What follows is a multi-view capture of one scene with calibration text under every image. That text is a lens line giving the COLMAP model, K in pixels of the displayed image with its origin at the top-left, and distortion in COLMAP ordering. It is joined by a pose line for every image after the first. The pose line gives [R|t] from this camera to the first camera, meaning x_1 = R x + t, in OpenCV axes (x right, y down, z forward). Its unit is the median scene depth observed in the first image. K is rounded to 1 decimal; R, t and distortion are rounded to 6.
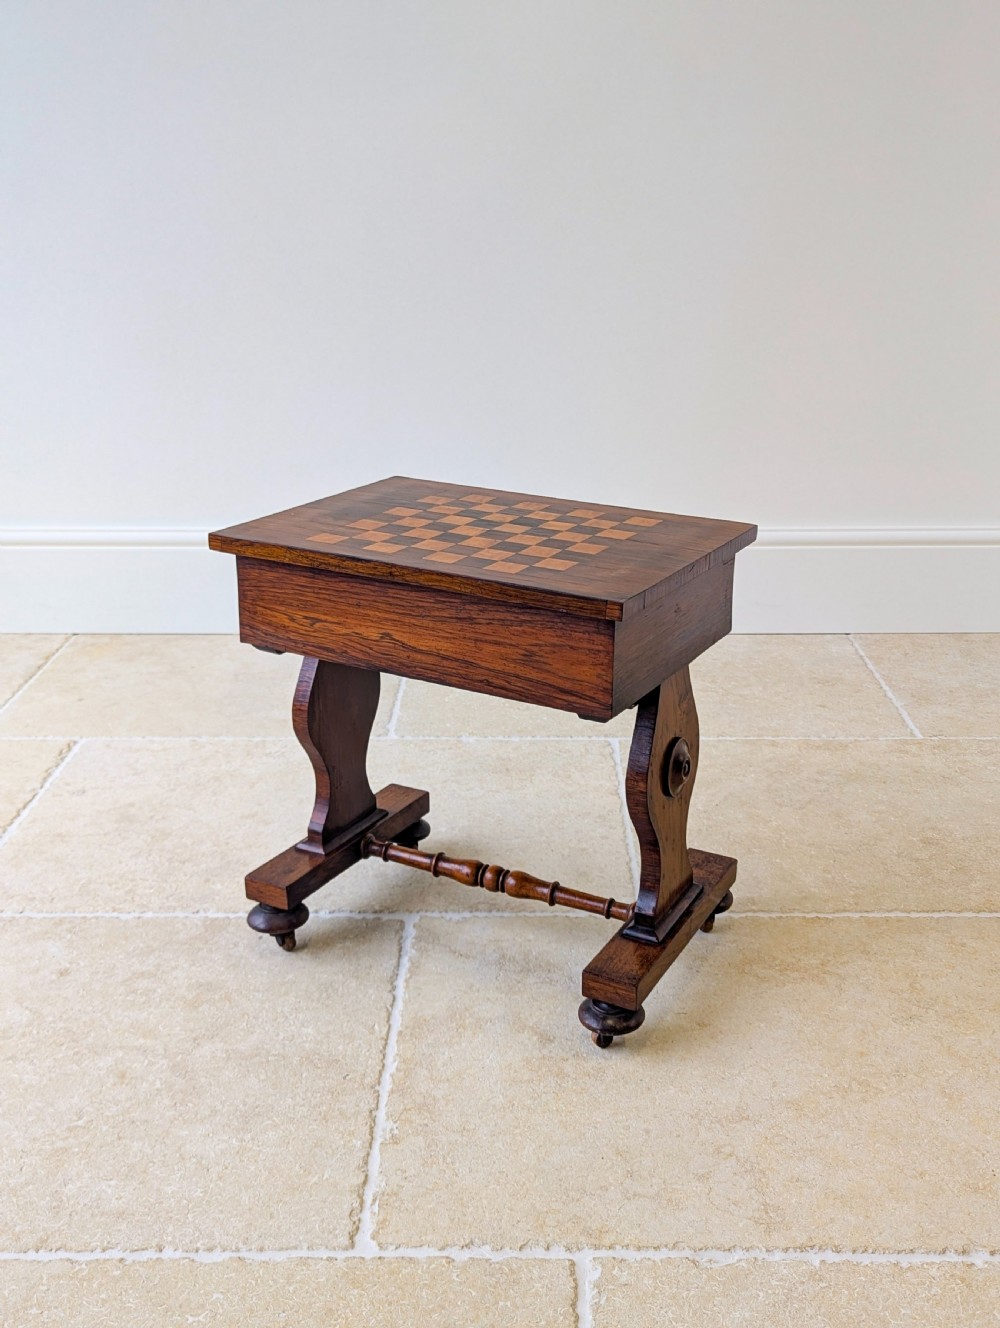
lens RADIAL K [[1441.9, 0, 527.2], [0, 1441.9, 664.1], [0, 0, 1]] dist [0.071405, -0.023994]
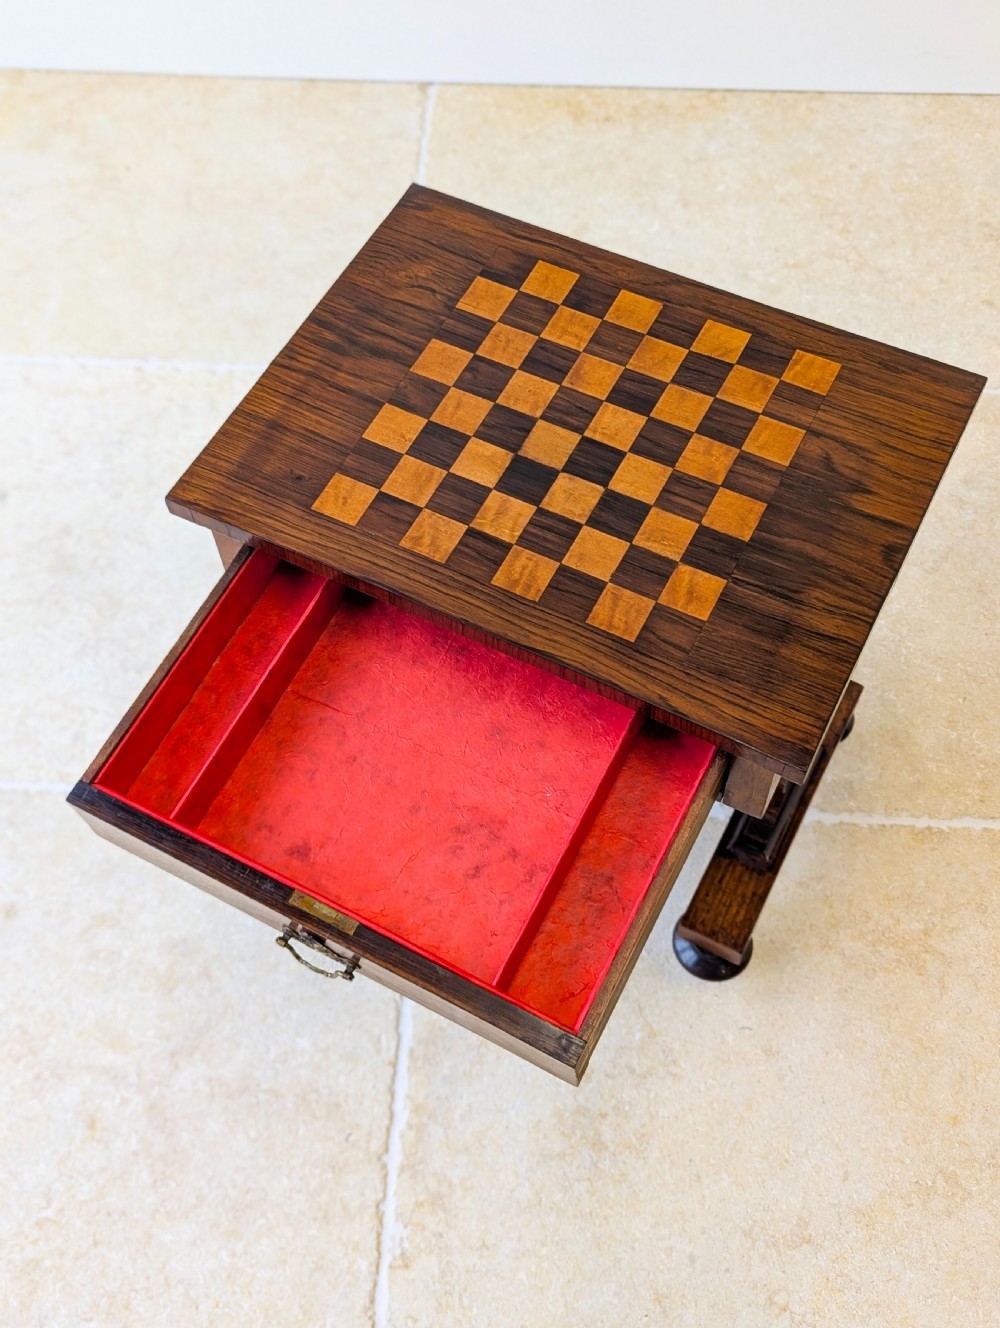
lens RADIAL K [[1426.4, 0, 522.6], [0, 1426.4, 660.2], [0, 0, 1]] dist [0.072610, -0.060133]
pose [[0.999028, 0.036834, -0.024204, -0.010070], [-0.013067, 0.772001, 0.635487, -0.436139], [0.042093, -0.634553, 0.771732, 0.474797]]
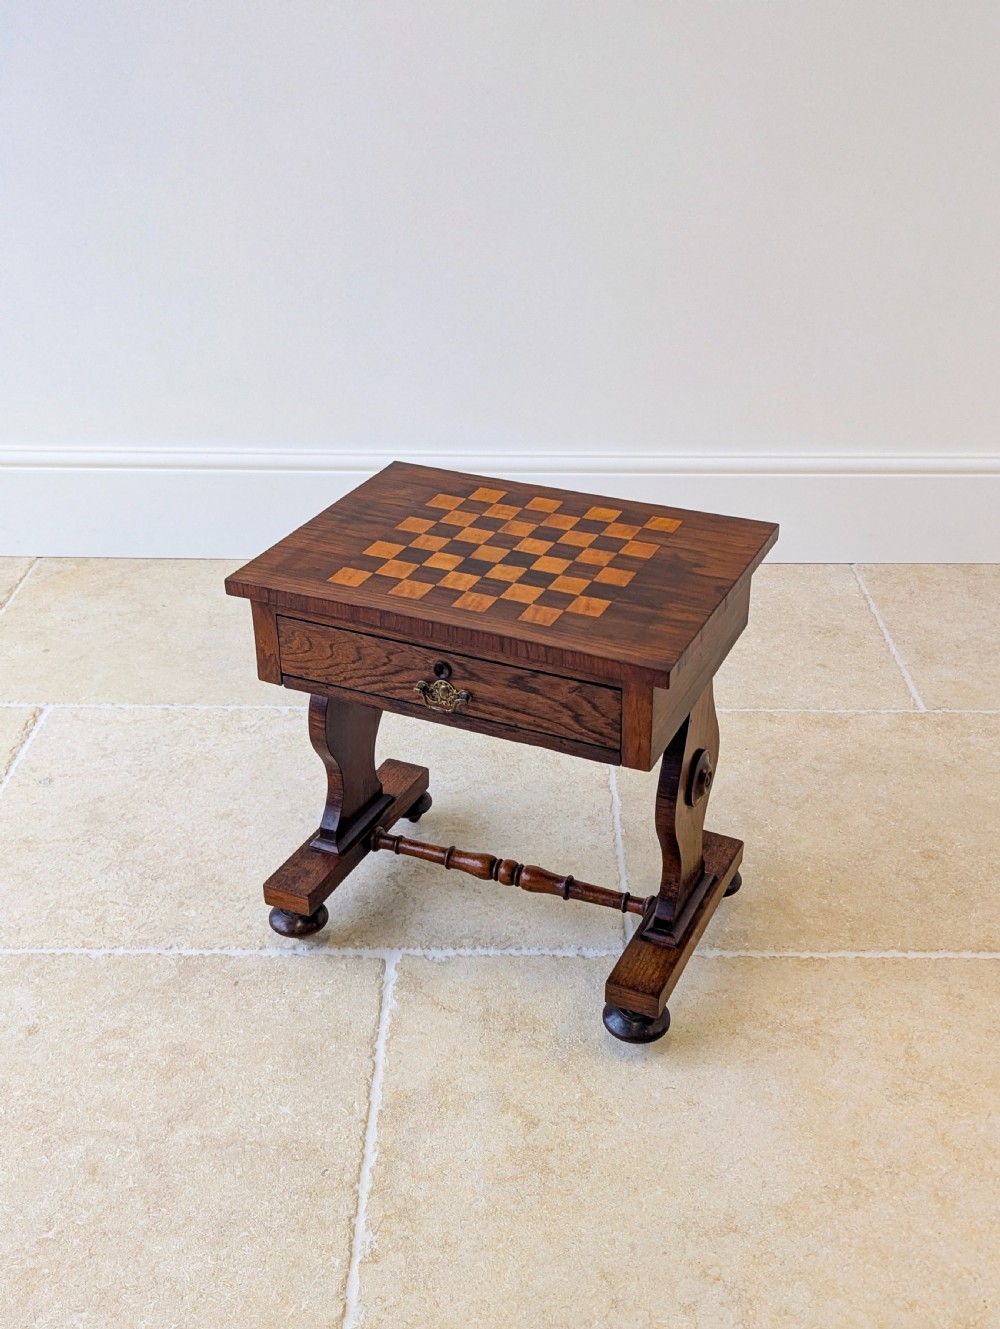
lens RADIAL K [[1442.3, 0, 530.3], [0, 1442.3, 664.0], [0, 0, 1]] dist [0.075008, -0.023190]
pose [[0.999922, 0.007269, 0.010158, 0.000588], [-0.008855, 0.986087, 0.165994, -0.194951], [-0.008810, -0.166071, 0.986074, 0.083836]]
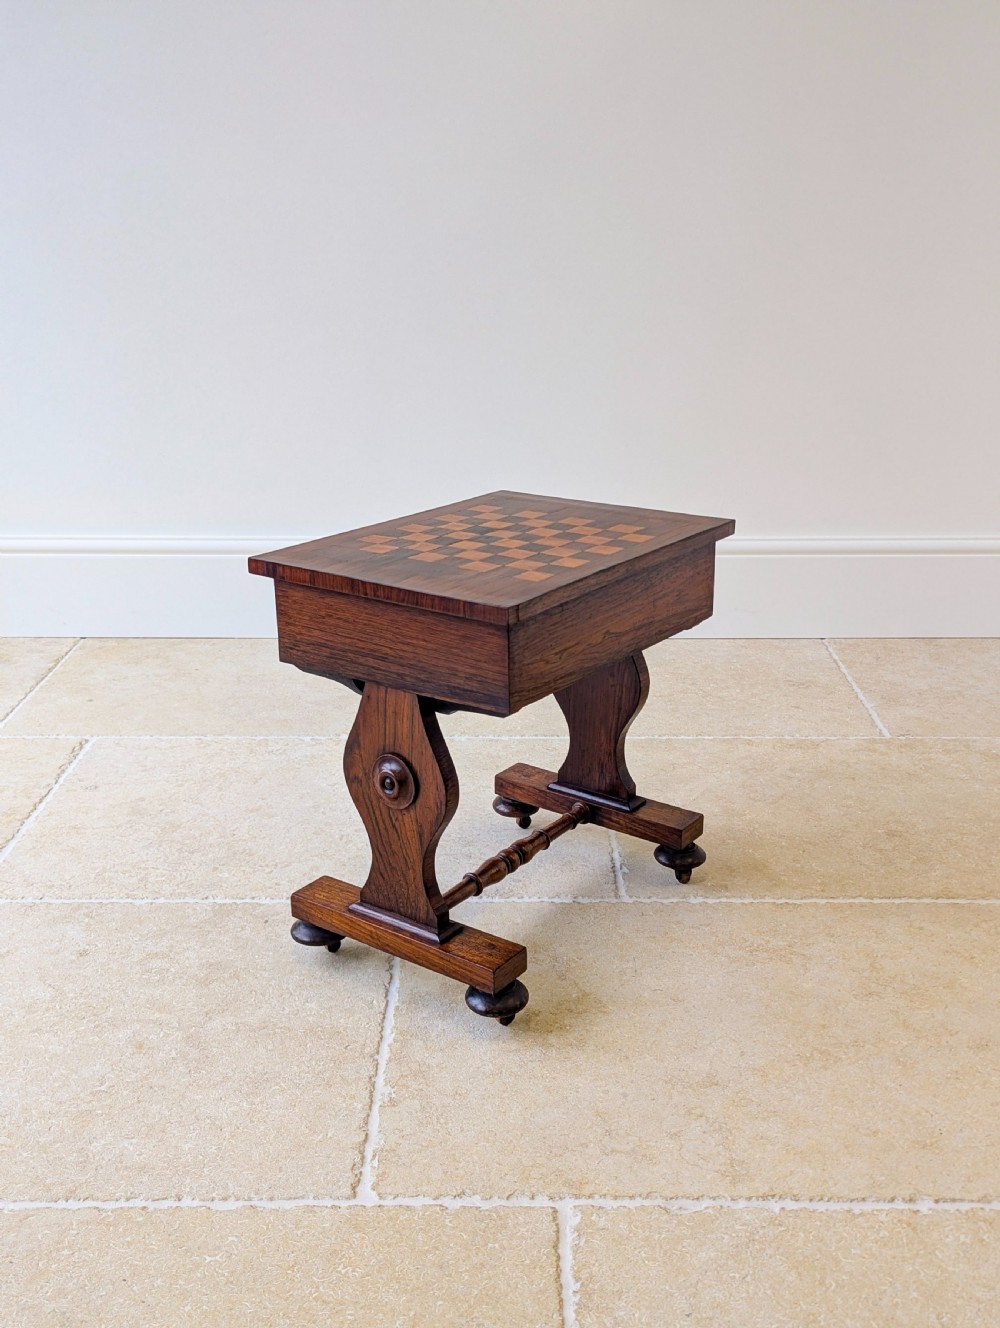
lens RADIAL K [[1440.3, 0, 524.9], [0, 1440.3, 658.1], [0, 0, 1]] dist [0.096068, -0.079075]
pose [[0.999989, 0.001143, 0.004603, 0.002199], [-0.001109, 0.999972, -0.007395, 0.001929], [-0.004611, 0.007390, 0.999962, -0.077346]]
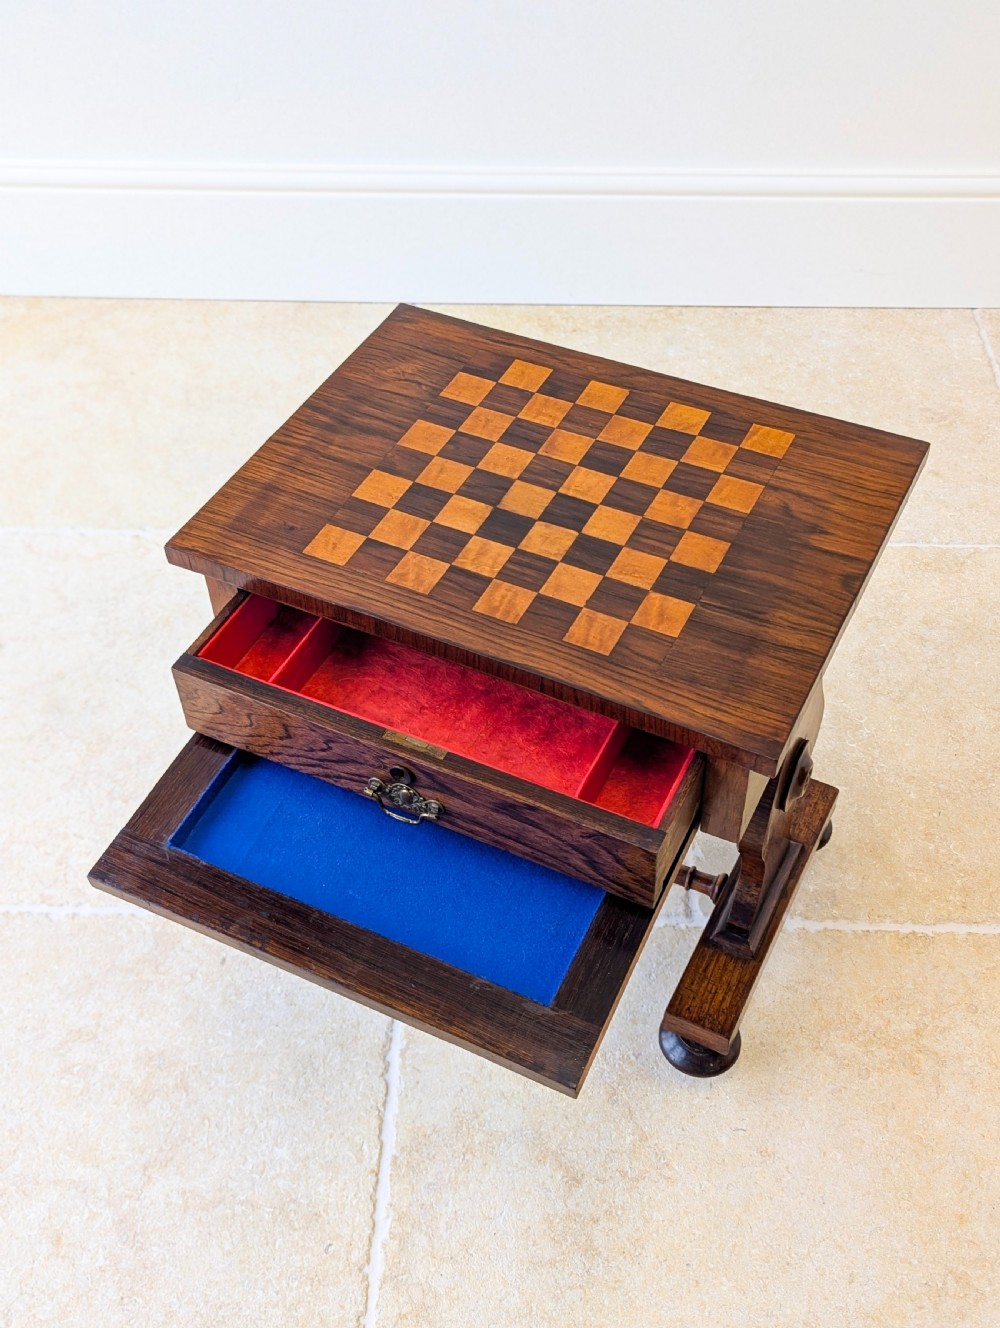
lens RADIAL K [[1430.6, 0, 518.8], [0, 1430.6, 665.6], [0, 0, 1]] dist [0.053250, 0.006846]
pose [[0.999677, 0.017803, -0.018160, -0.007191], [-0.007557, 0.889788, 0.456311, -0.347876], [0.024283, -0.456026, 0.889635, 0.385377]]
